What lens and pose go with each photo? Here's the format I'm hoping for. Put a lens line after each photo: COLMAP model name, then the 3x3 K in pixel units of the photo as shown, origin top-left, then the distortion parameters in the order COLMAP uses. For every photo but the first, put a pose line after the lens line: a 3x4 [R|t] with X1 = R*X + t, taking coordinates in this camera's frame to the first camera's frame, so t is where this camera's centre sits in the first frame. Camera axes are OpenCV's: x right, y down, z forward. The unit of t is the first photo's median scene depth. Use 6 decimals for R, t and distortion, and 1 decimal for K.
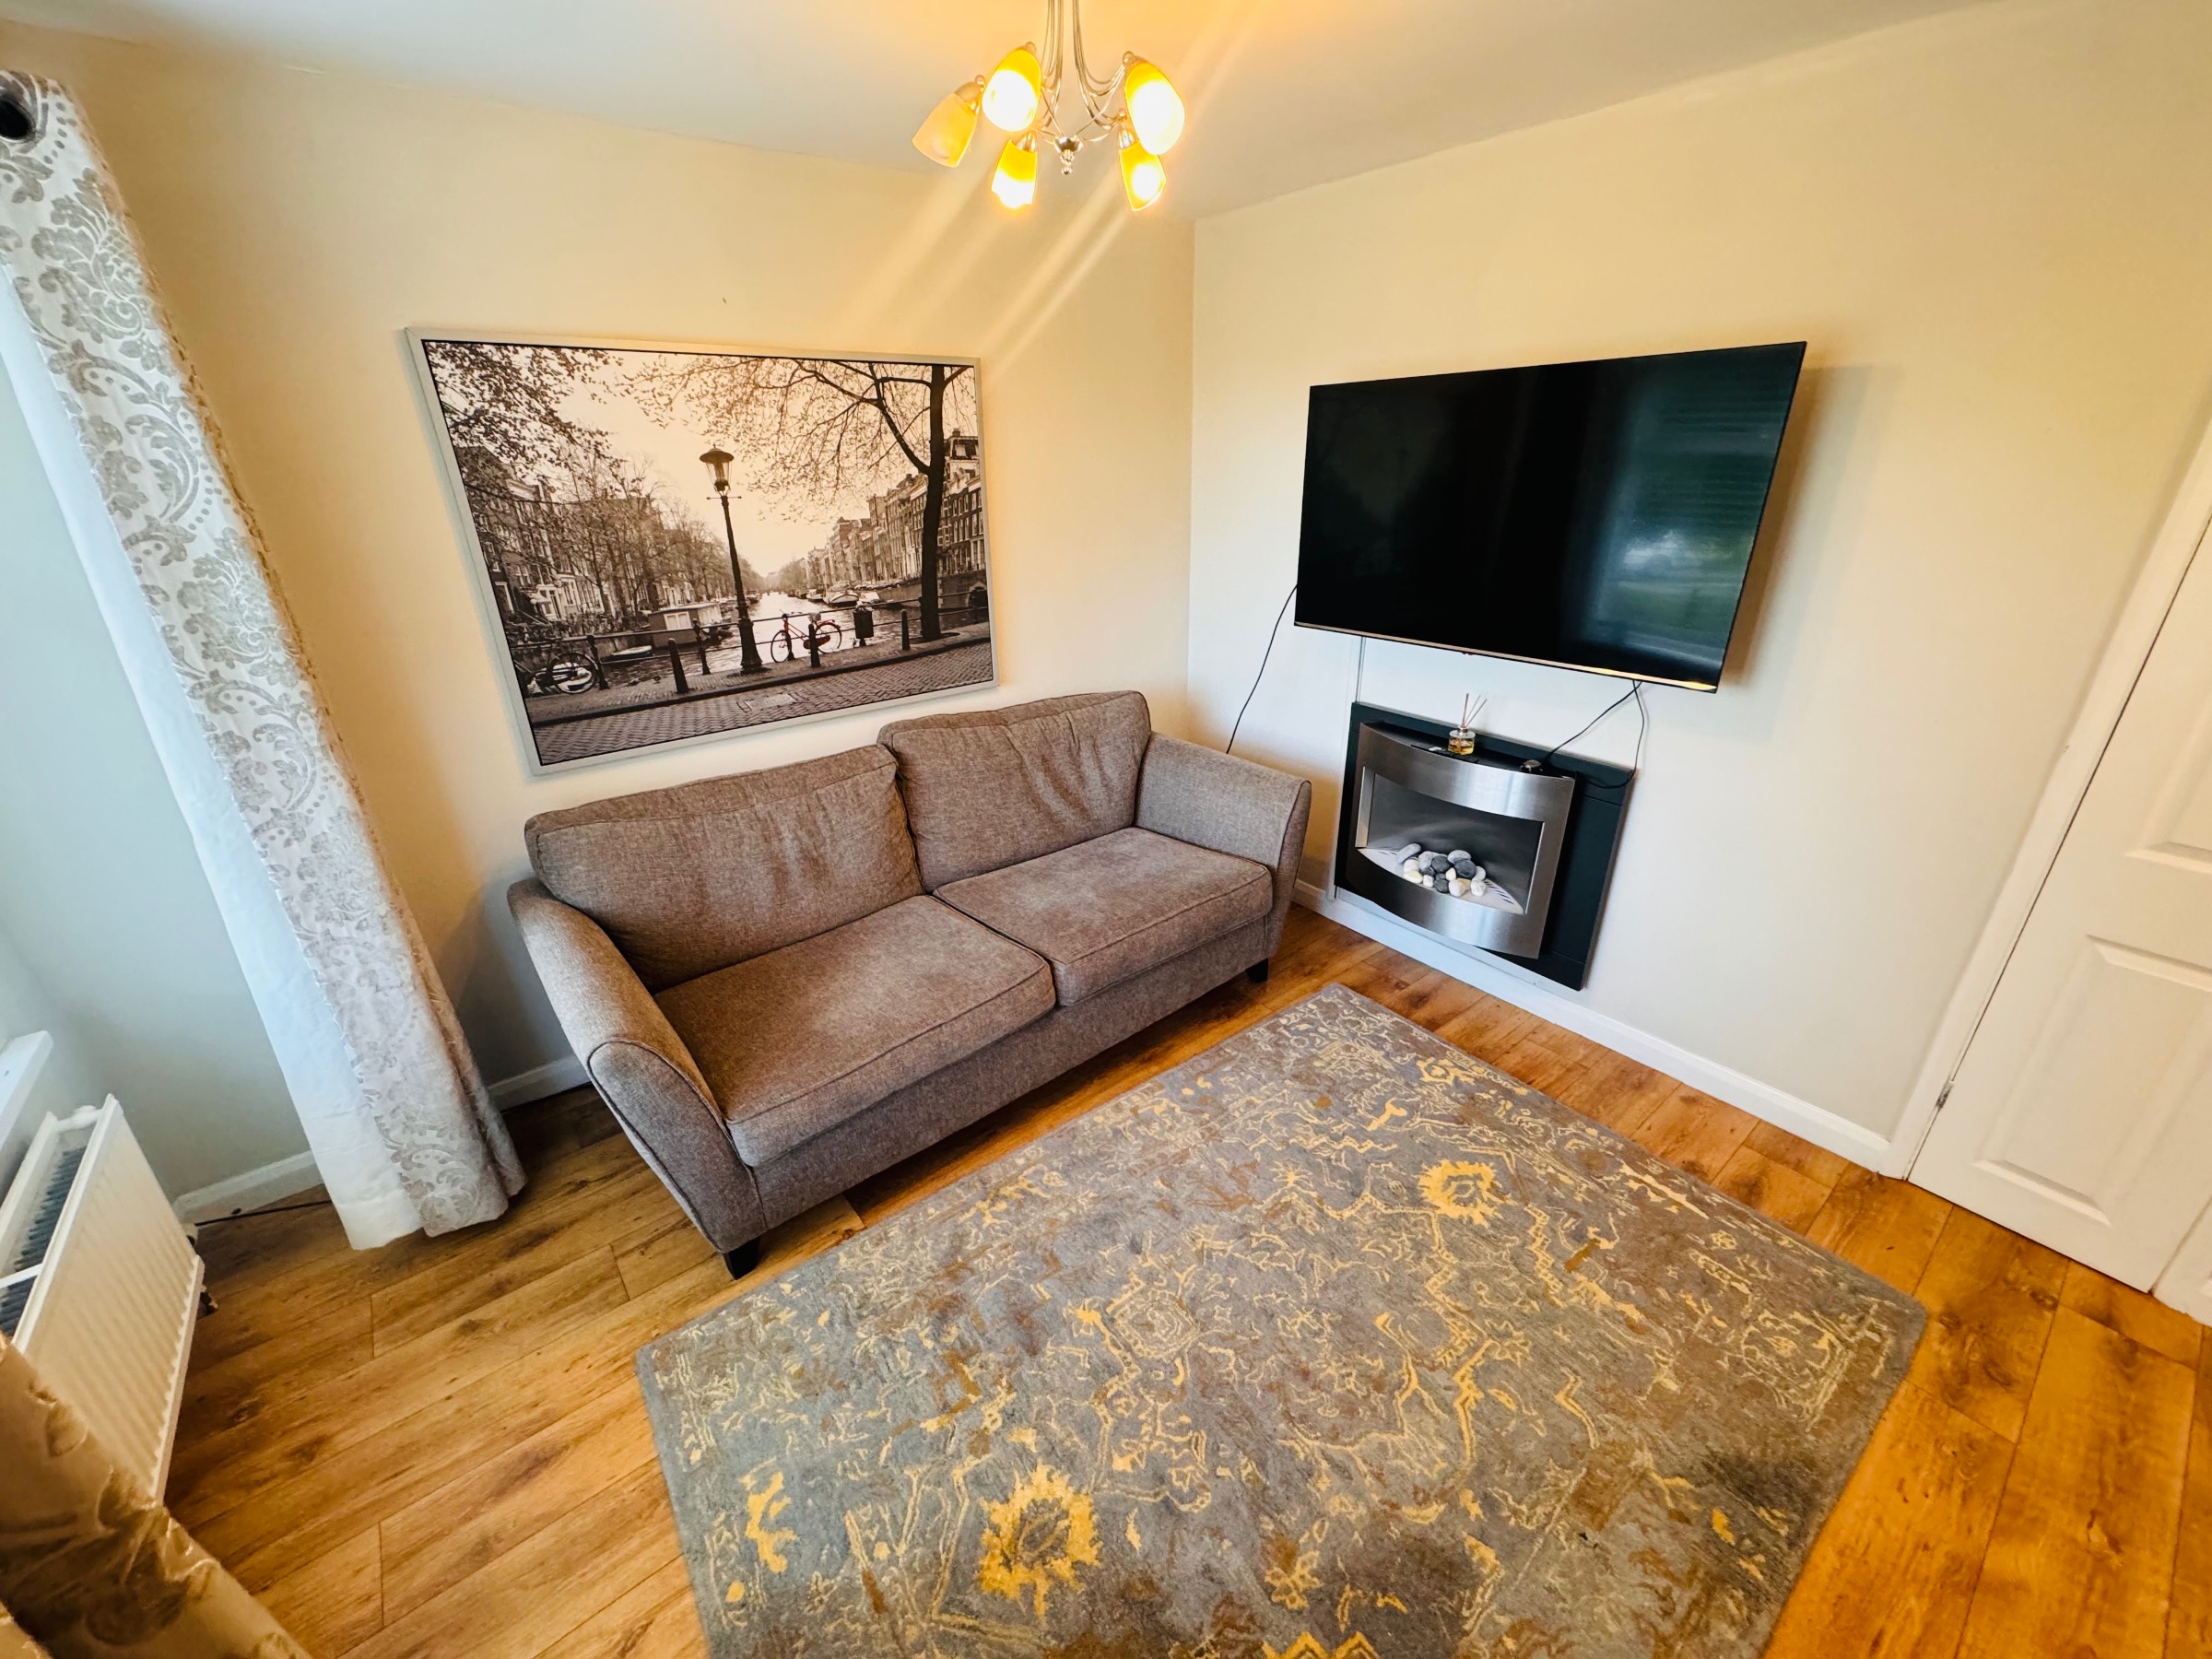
lens RADIAL K [[899.2, 0, 1095.4], [0, 899.2, 818.0], [0, 0, 1]] dist [-0.001721, 0.000167]
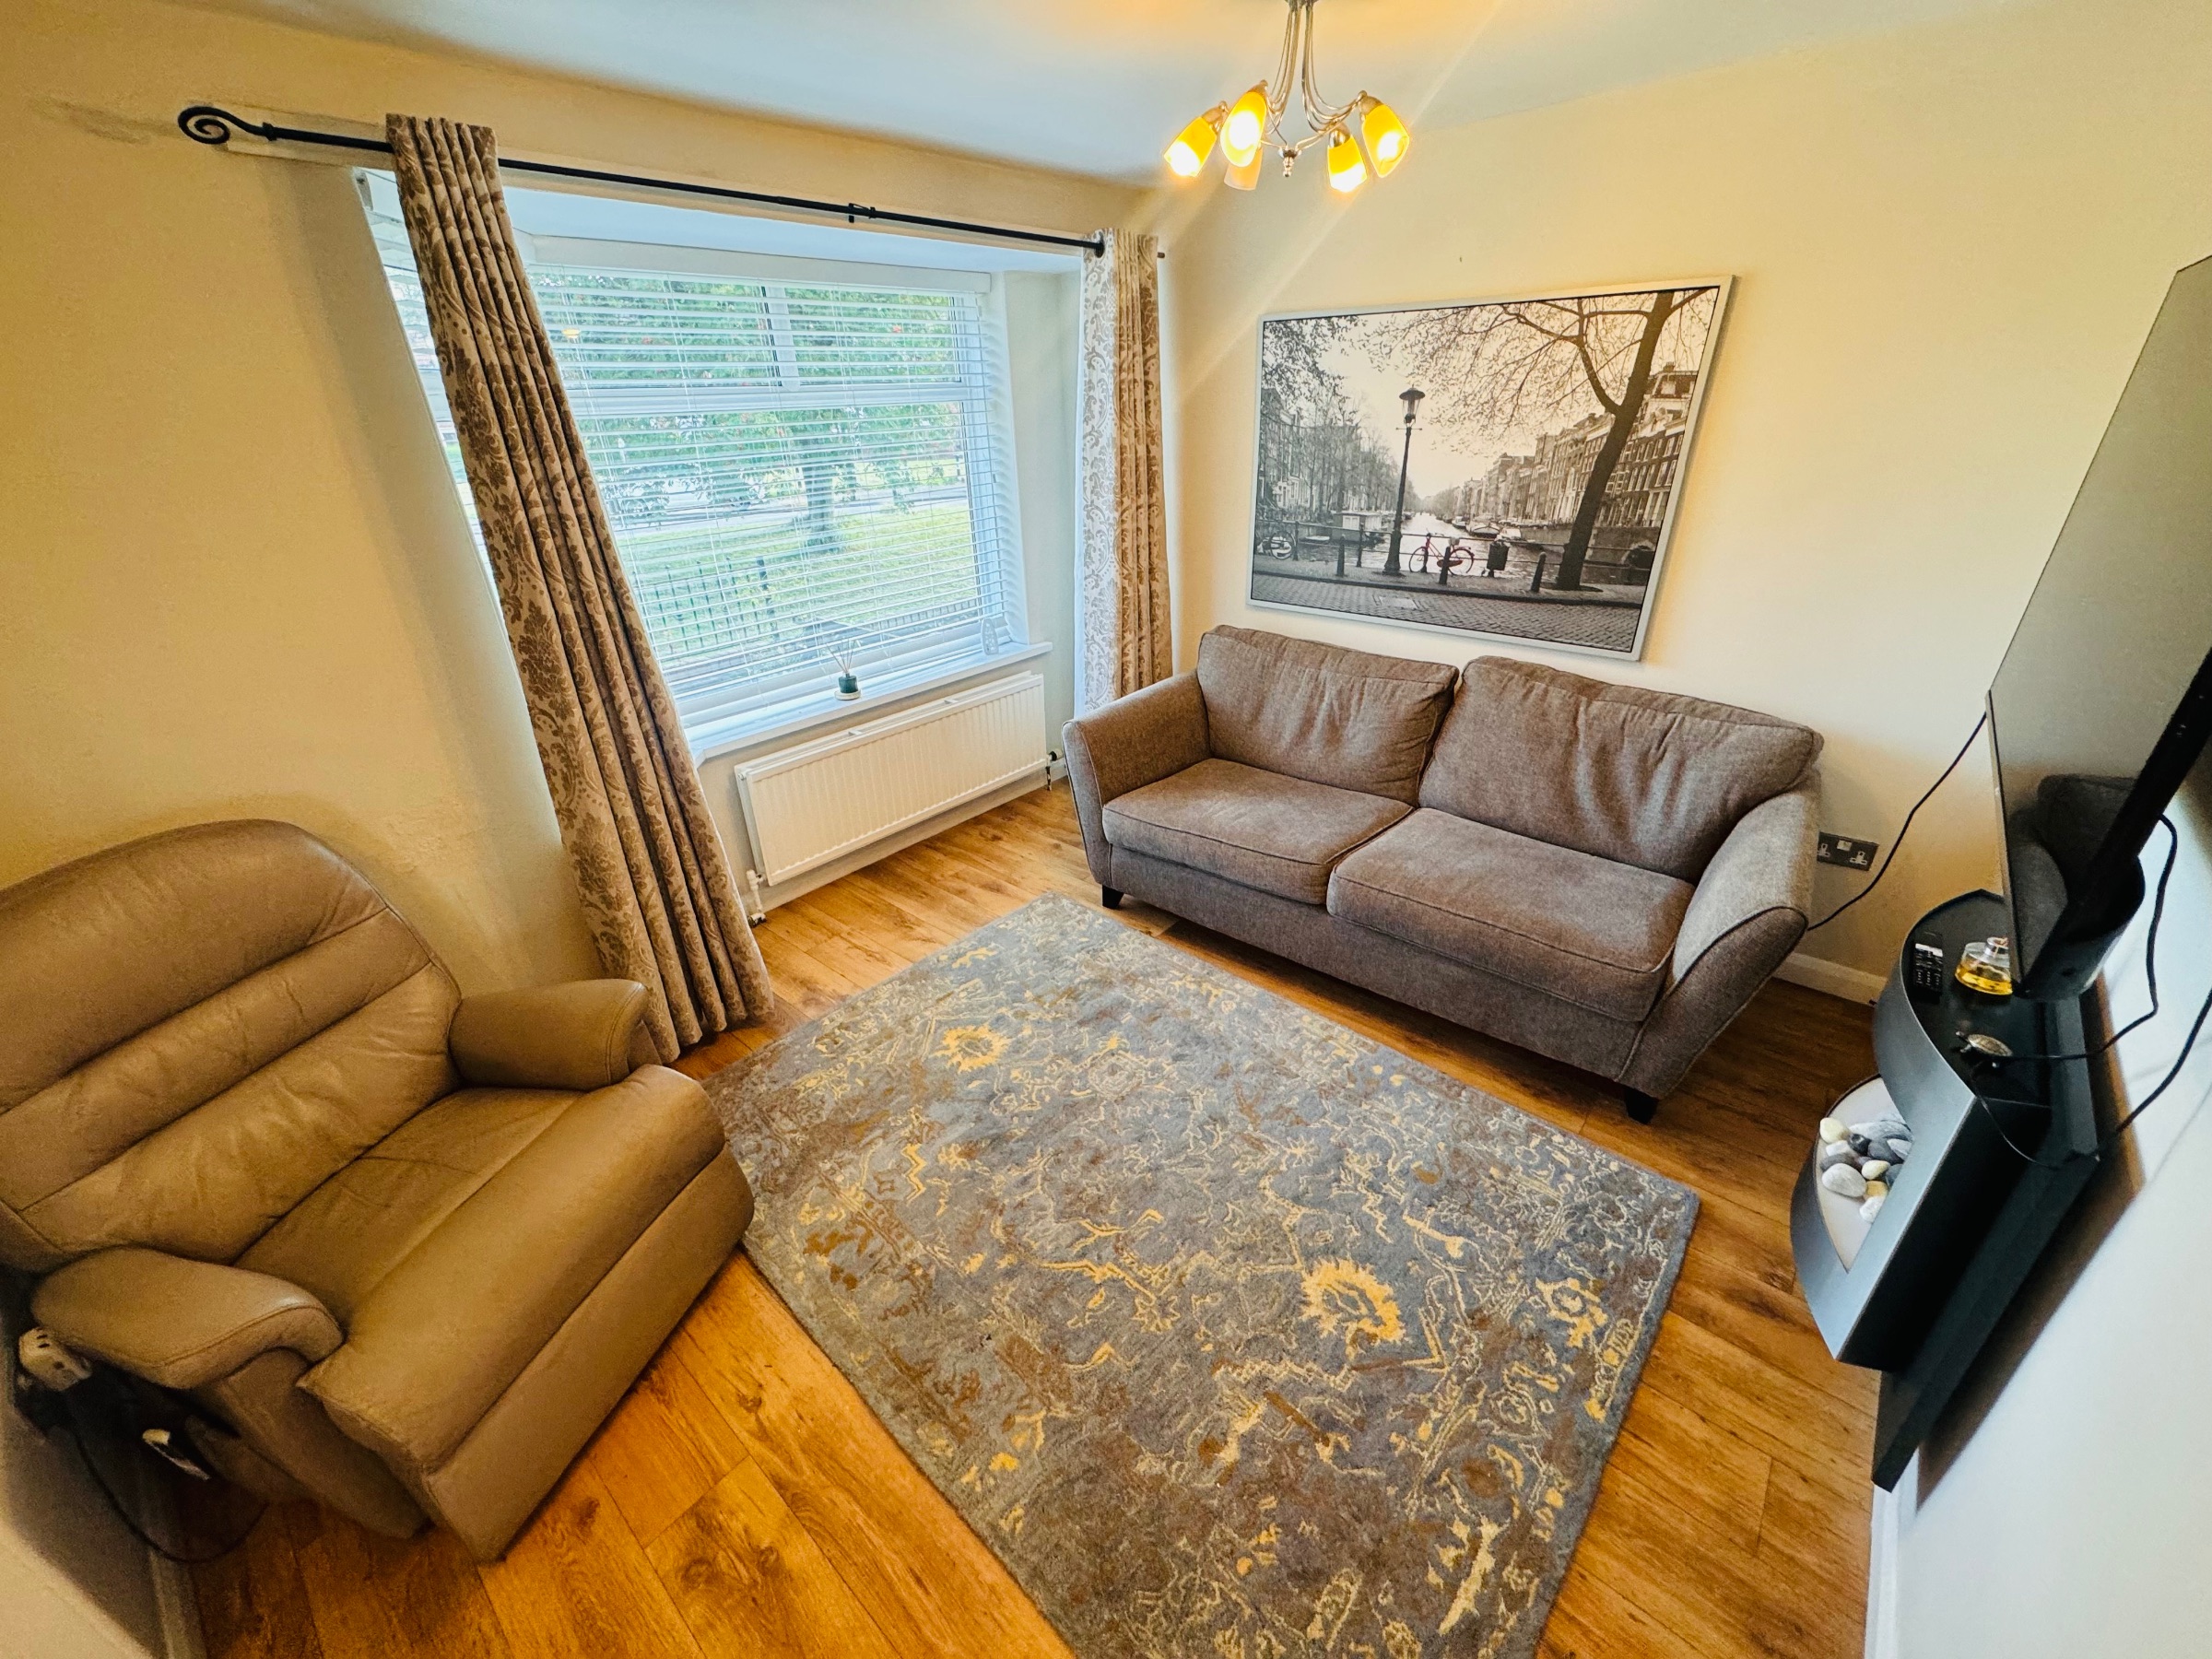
lens RADIAL K [[899.2, 0, 1095.4], [0, 899.2, 818.0], [0, 0, 1]] dist [-0.001721, 0.000167]
pose [[0.165157, 0.433371, -0.885953, 0.800946], [-0.351831, 0.865076, 0.357571, -0.175516], [0.921378, 0.252651, 0.295347, 0.356539]]
